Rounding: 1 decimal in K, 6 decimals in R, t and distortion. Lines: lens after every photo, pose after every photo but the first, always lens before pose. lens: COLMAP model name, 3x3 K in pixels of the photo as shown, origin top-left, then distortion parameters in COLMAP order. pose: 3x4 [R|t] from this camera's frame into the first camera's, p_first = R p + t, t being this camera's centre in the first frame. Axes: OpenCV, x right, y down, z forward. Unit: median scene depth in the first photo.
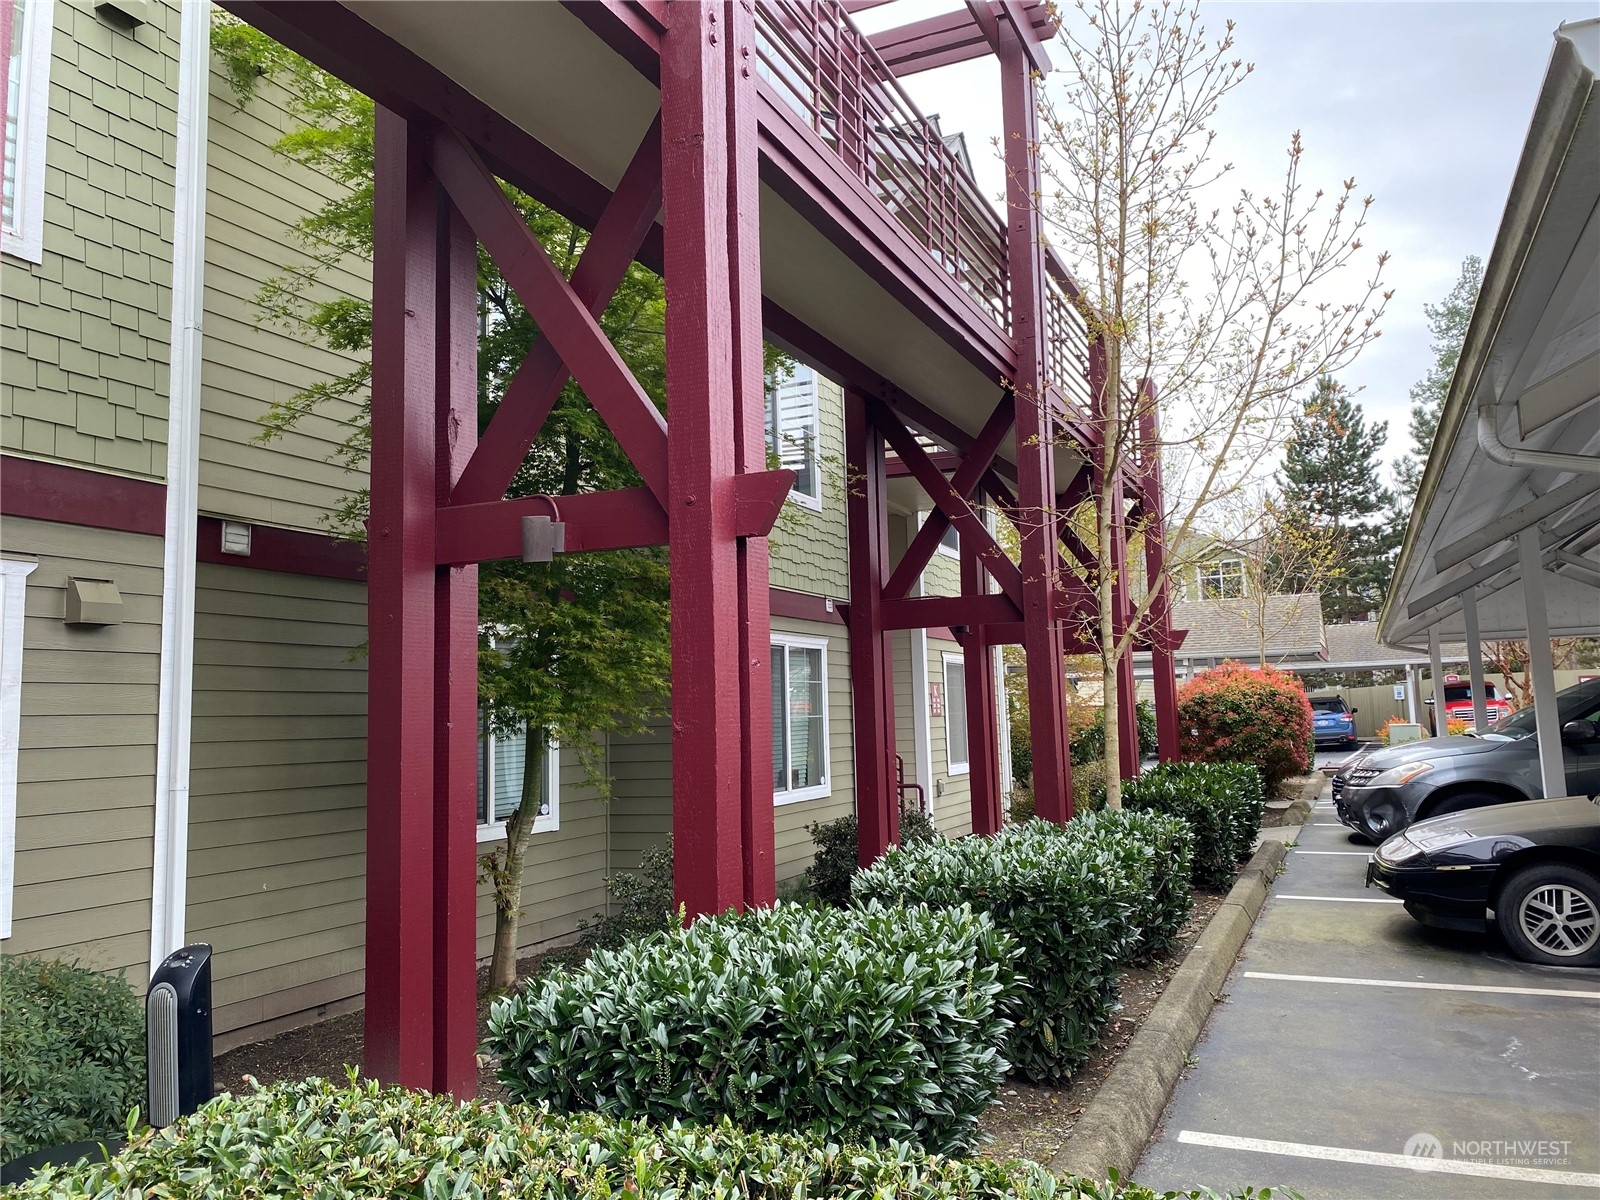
lens RADIAL K [[1207.0, 0, 813.1], [0, 1207.0, 586.6], [0, 0, 1]] dist [0.030593, -0.058529]
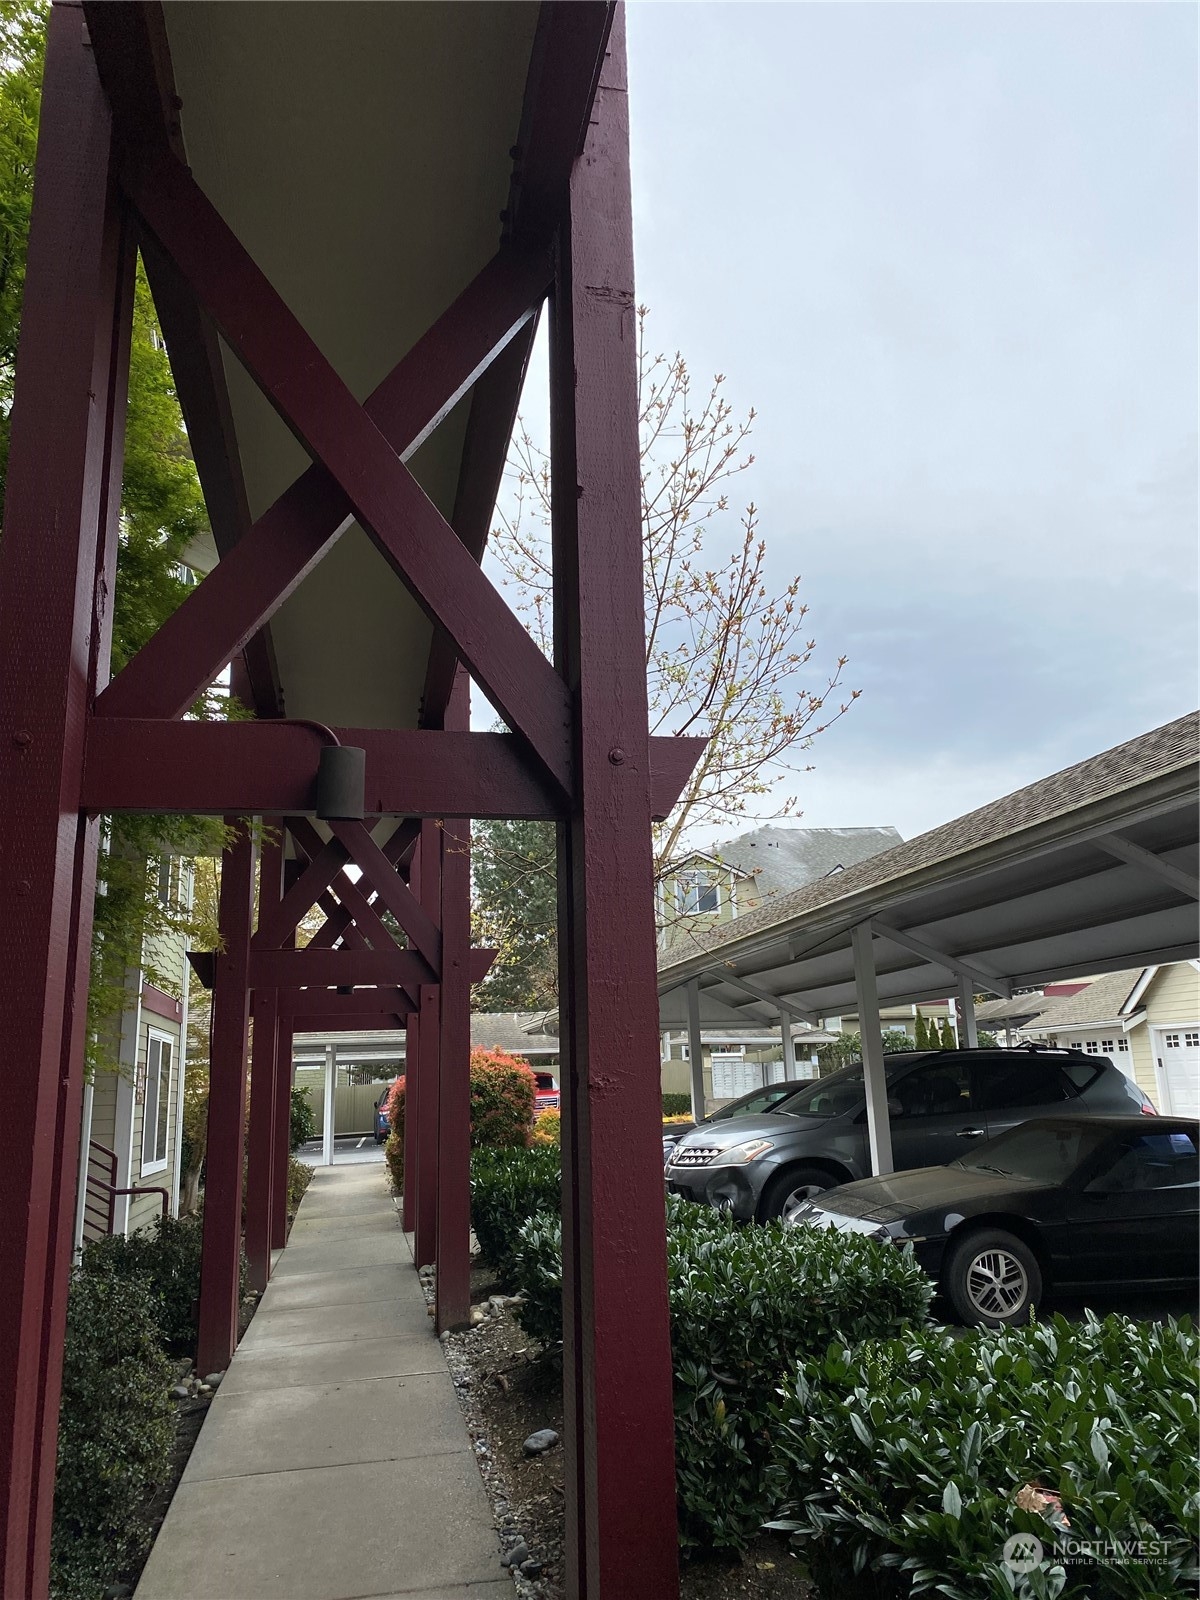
lens RADIAL K [[1207.0, 0, 605.2], [0, 1207.0, 801.4], [0, 0, 1]] dist [0.030593, -0.058529]
pose [[0.812879, 0.139065, 0.565587, -0.374140], [-0.056893, 0.985392, -0.160518, 0.049459], [-0.579647, 0.098304, 0.808916, 0.312827]]
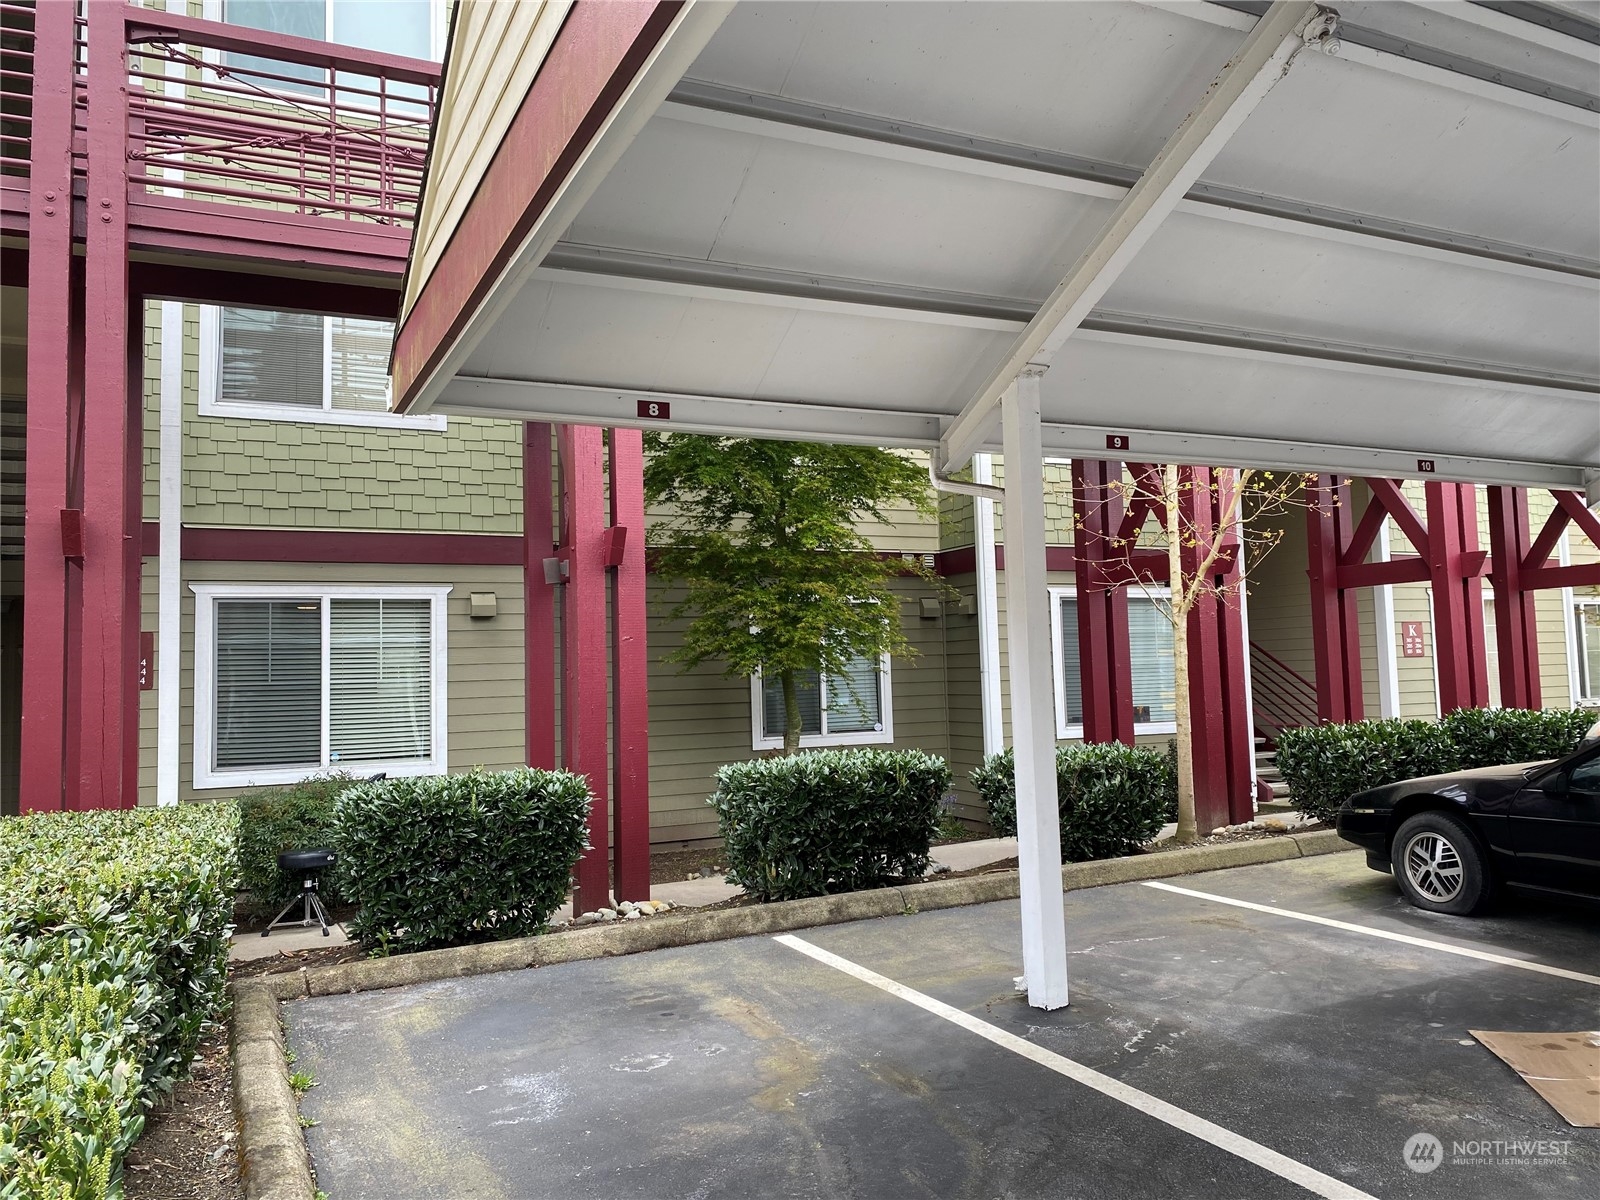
lens RADIAL K [[1207.0, 0, 833.4], [0, 1207.0, 575.1], [0, 0, 1]] dist [0.030593, -0.058529]
pose [[0.768794, -0.041410, -0.638154, 0.980108], [0.073804, 0.996979, 0.024219, -0.035554], [0.635223, -0.065718, 0.769528, -0.102931]]
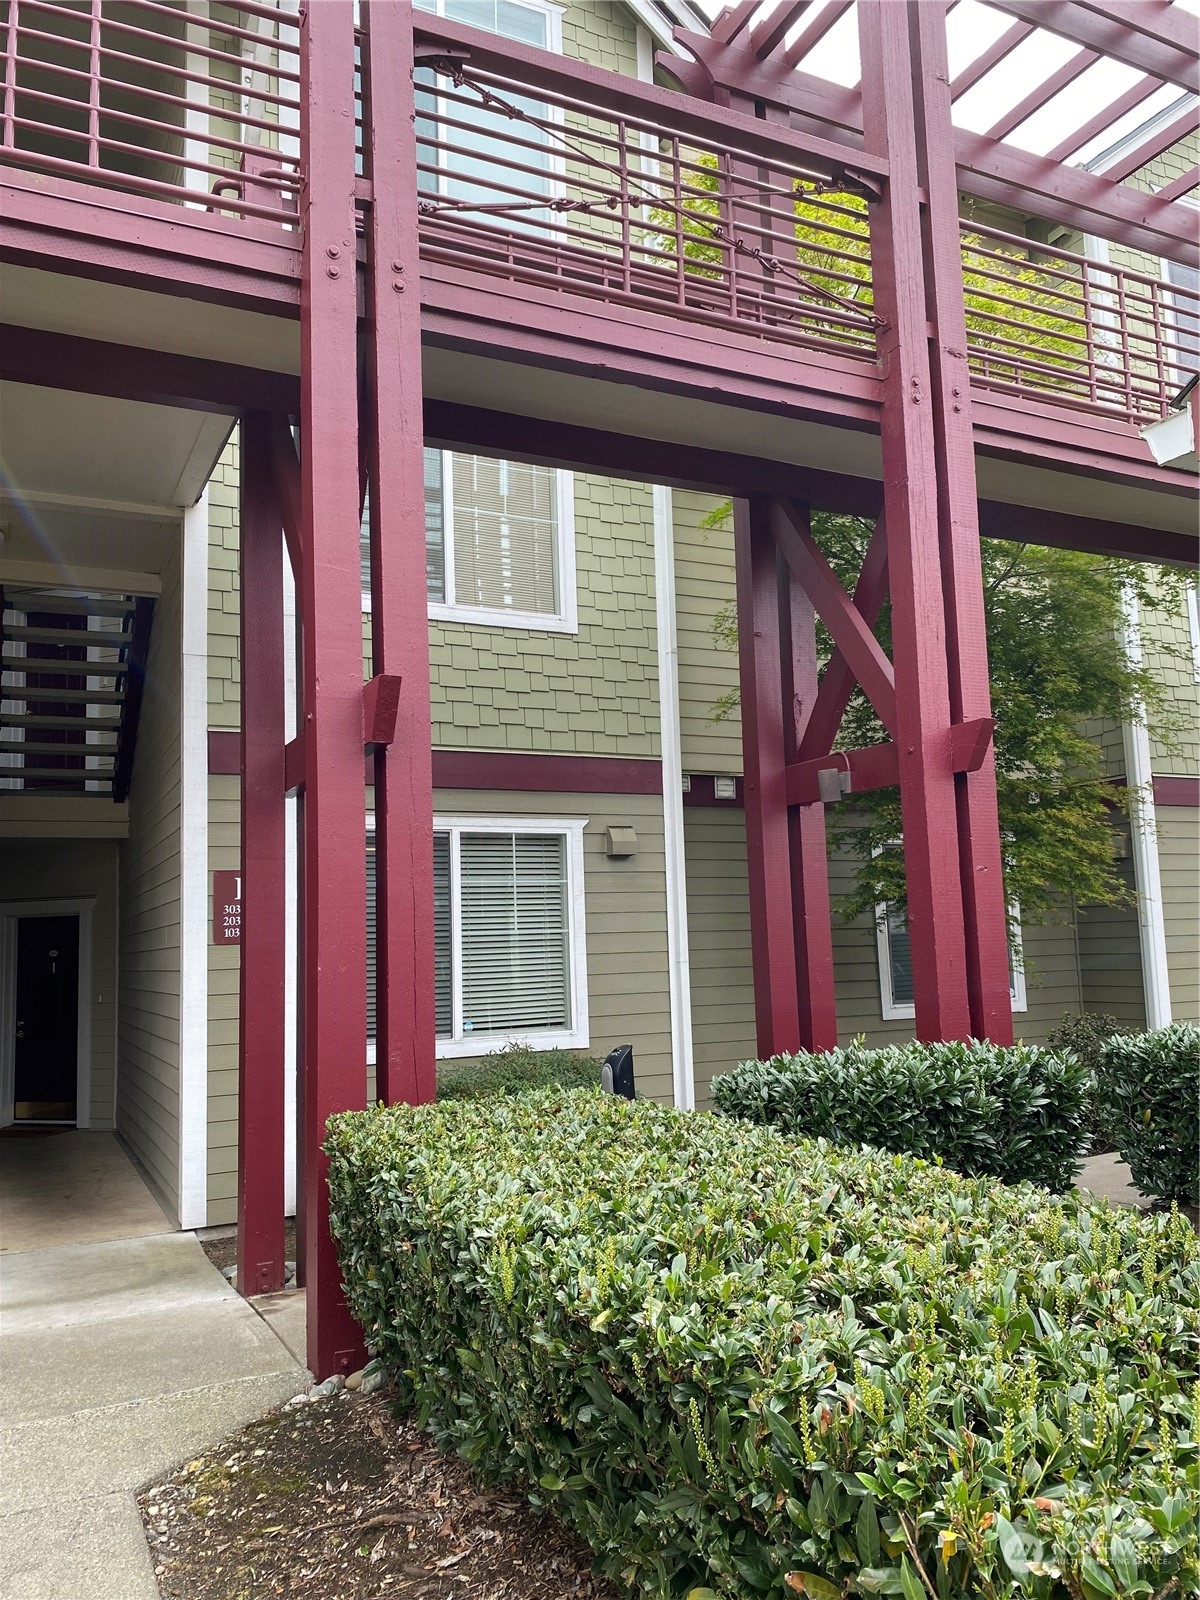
lens RADIAL K [[1207.0, 0, 608.7], [0, 1207.0, 810.2], [0, 0, 1]] dist [0.030593, -0.058529]
pose [[0.768507, -0.064217, -0.636611, 0.370844], [0.077948, 0.996936, -0.006468, -0.017196], [0.635076, -0.044652, 0.771158, -0.206203]]
